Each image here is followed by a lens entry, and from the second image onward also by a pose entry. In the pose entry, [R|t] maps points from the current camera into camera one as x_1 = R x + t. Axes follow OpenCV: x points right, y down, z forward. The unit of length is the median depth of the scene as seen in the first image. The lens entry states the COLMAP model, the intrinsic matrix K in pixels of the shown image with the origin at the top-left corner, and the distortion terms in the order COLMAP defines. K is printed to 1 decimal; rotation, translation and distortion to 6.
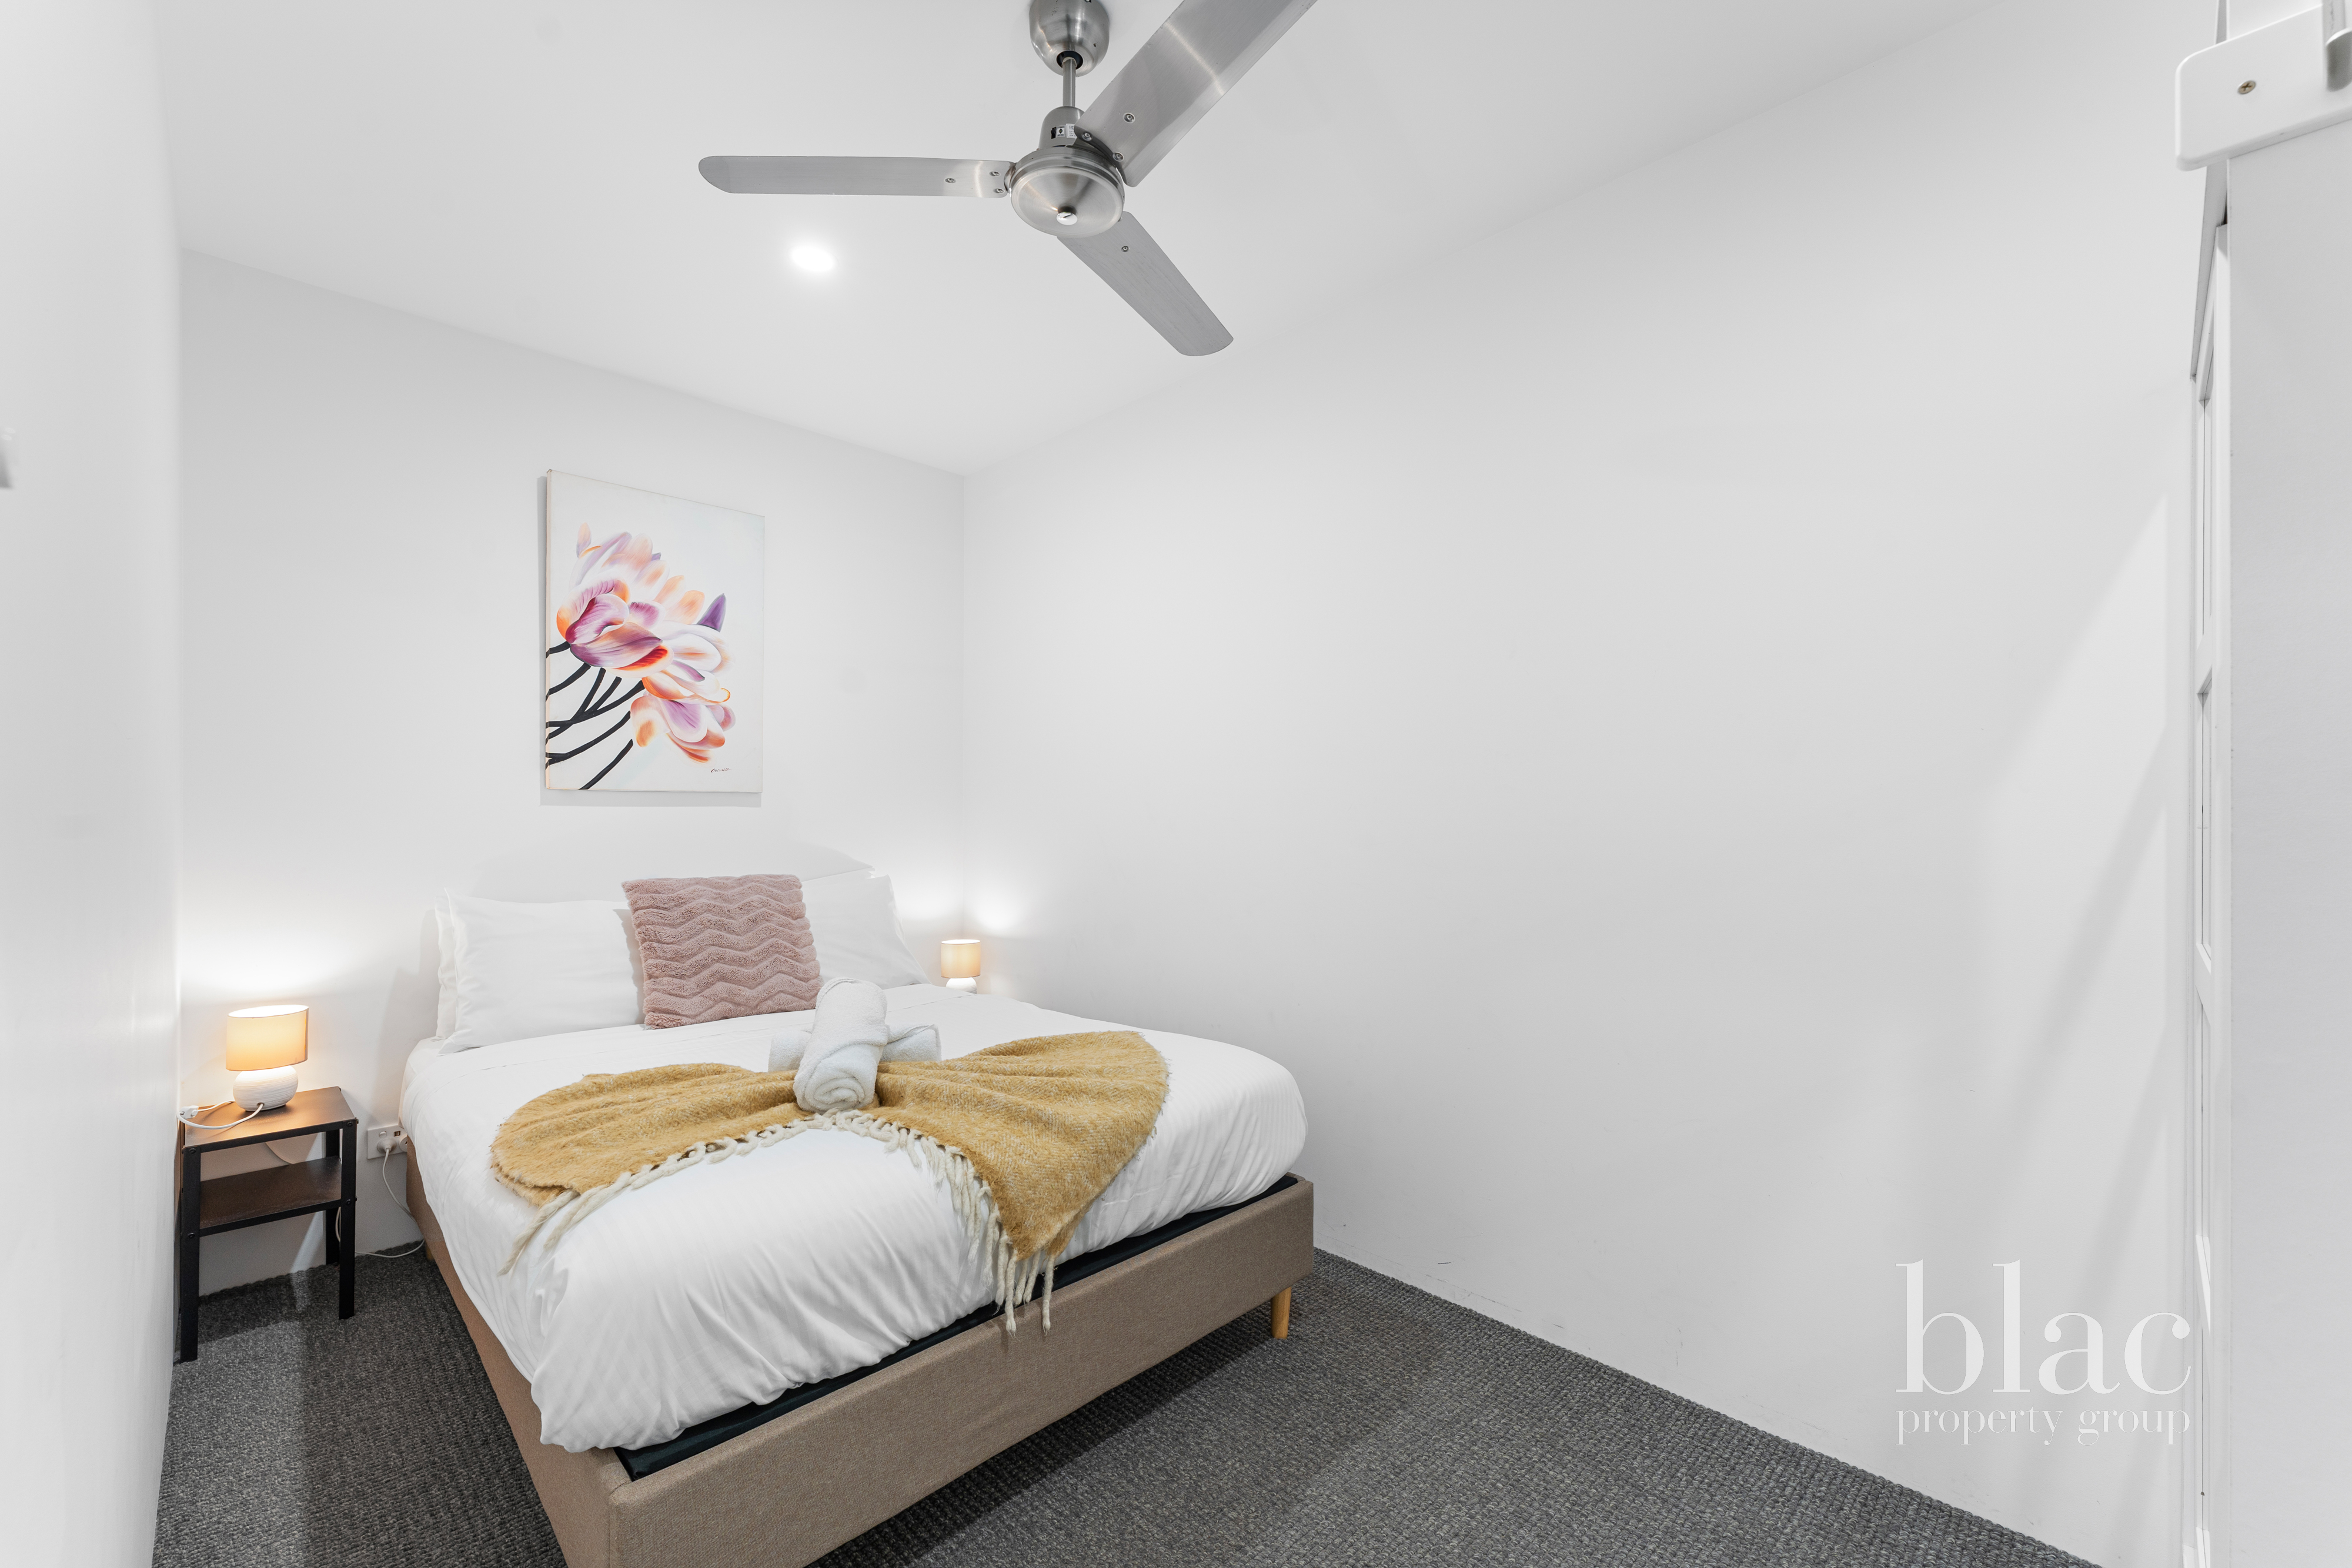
lens RADIAL K [[949.4, 0, 1174.5], [0, 949.4, 810.7], [0, 0, 1]] dist [-0.001663, -0.000341]
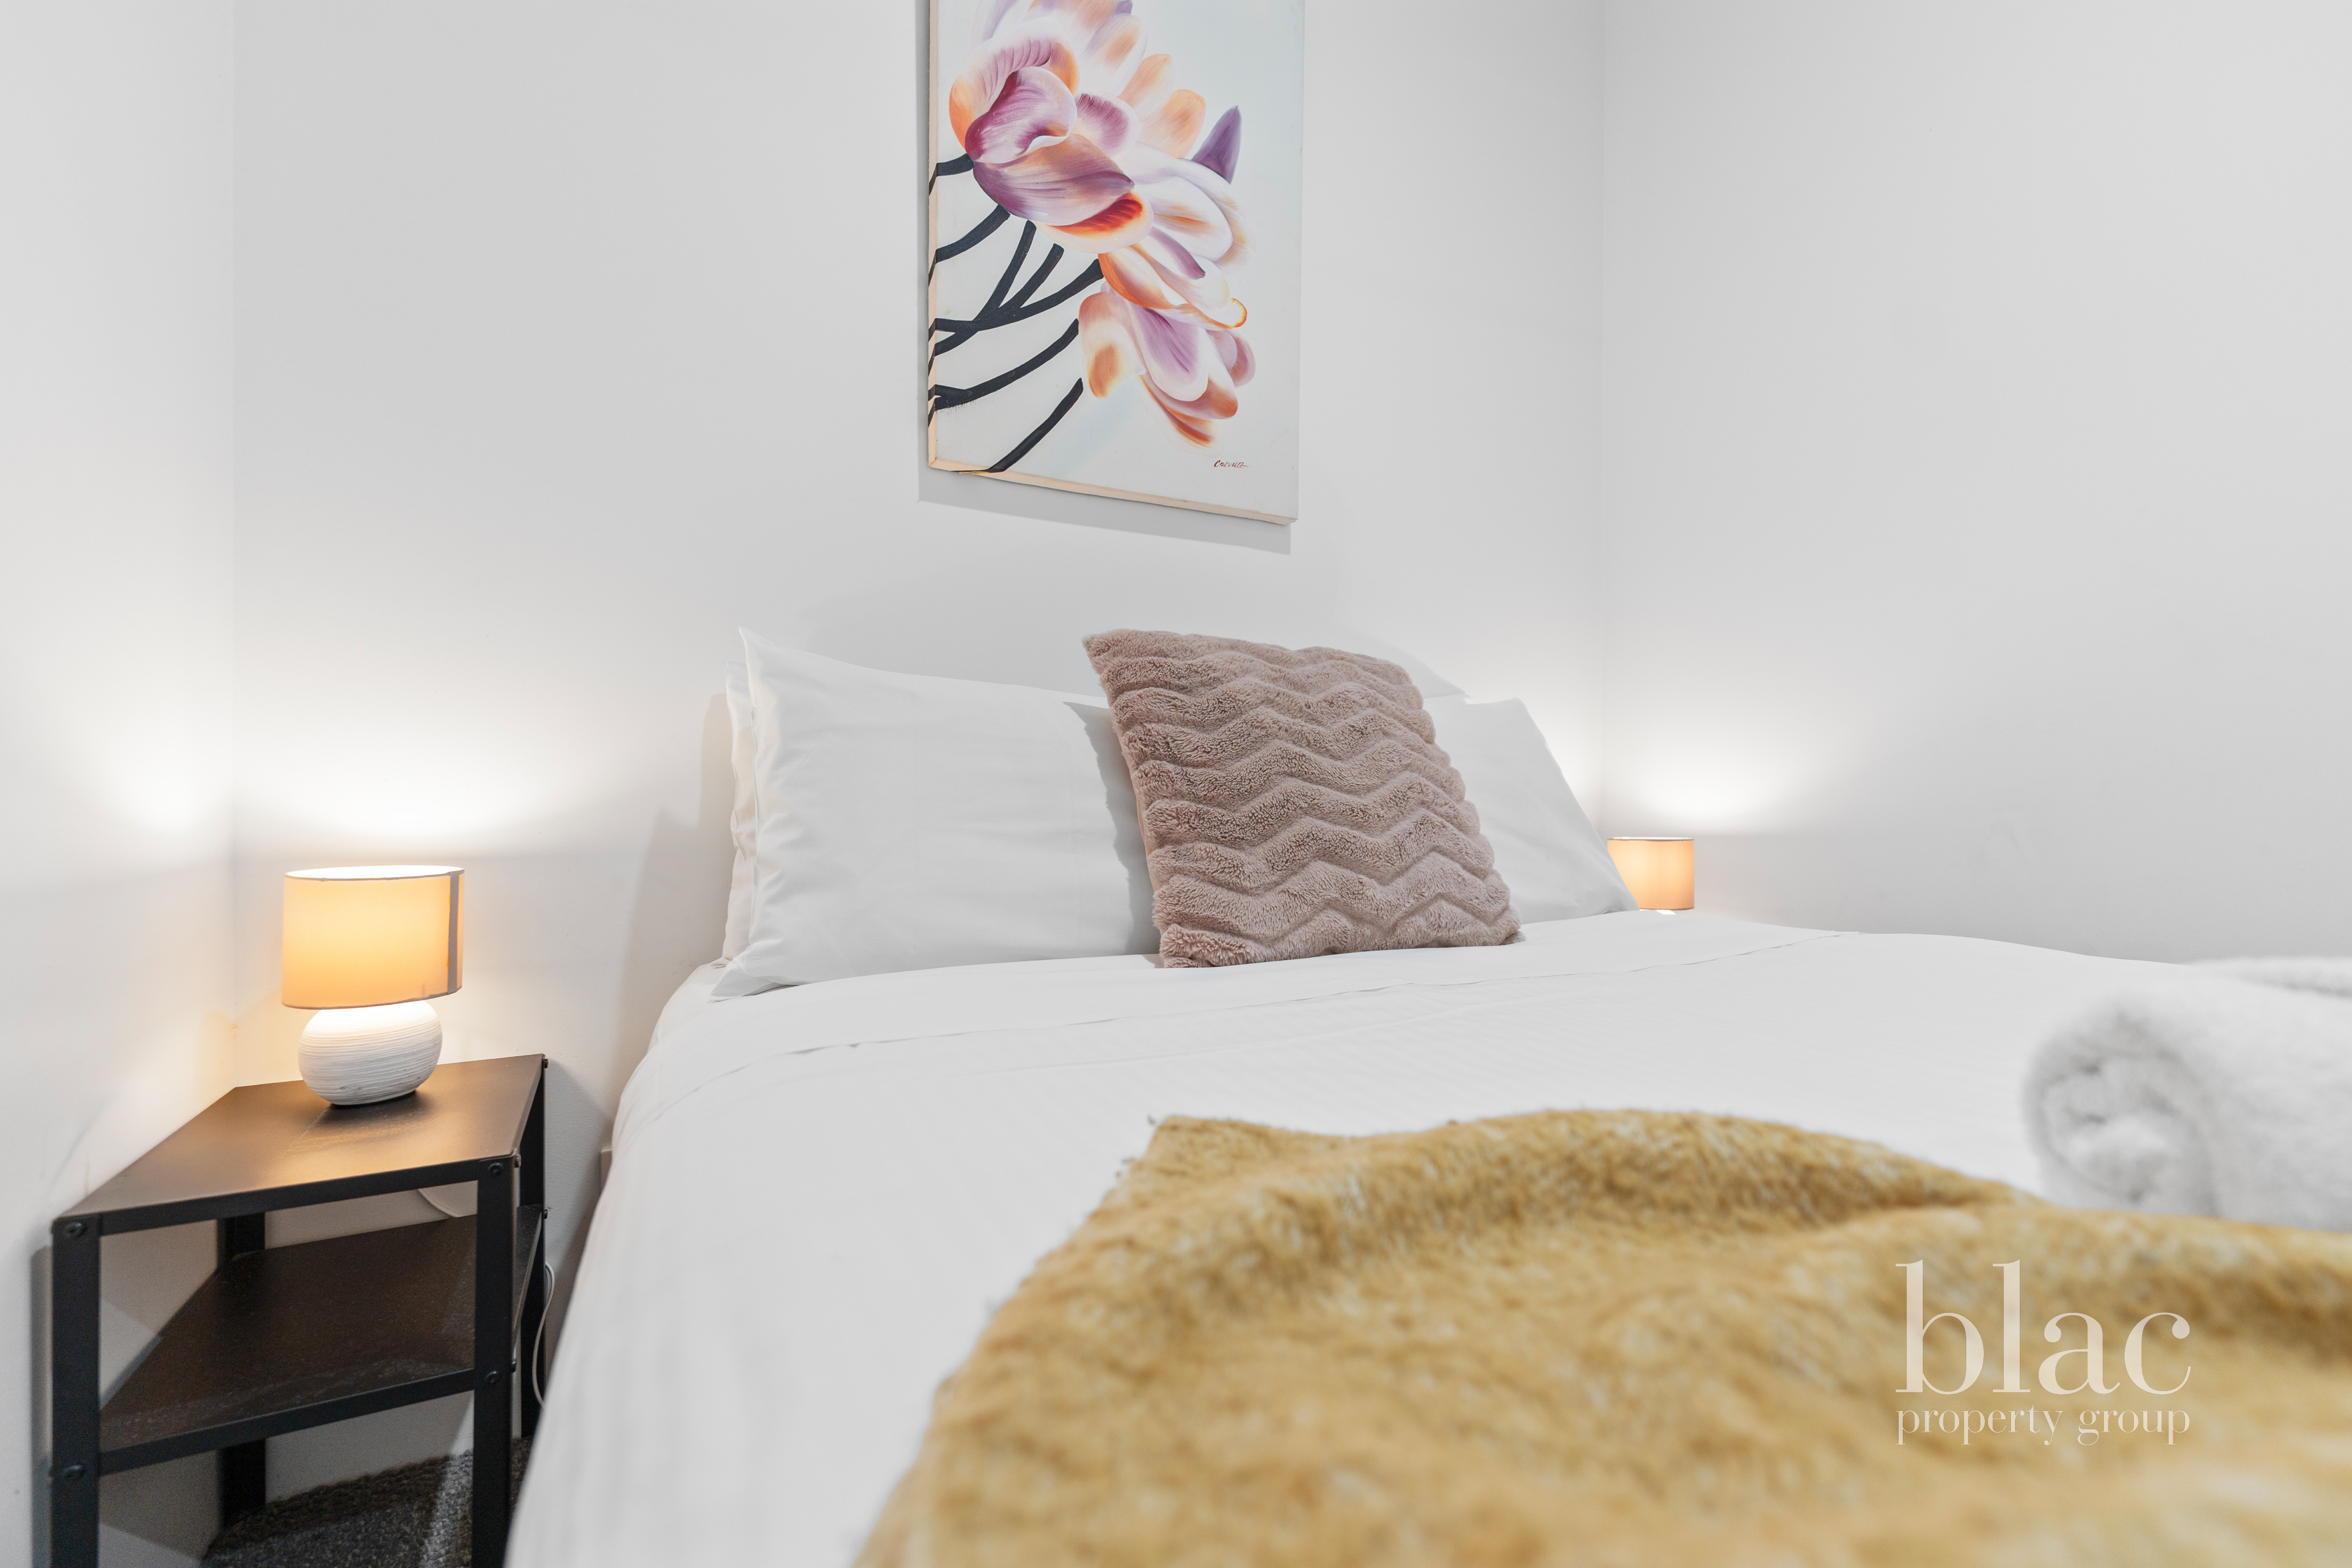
lens RADIAL K [[961.9, 0, 1185.0], [0, 961.9, 795.9], [0, 0, 1]] dist [0.001685, 0.000095]
pose [[0.959698, 0.001784, -0.281027, -0.399740], [-0.001104, 0.999996, 0.002576, 0.144884], [0.281031, -0.002162, 0.959696, 0.566045]]
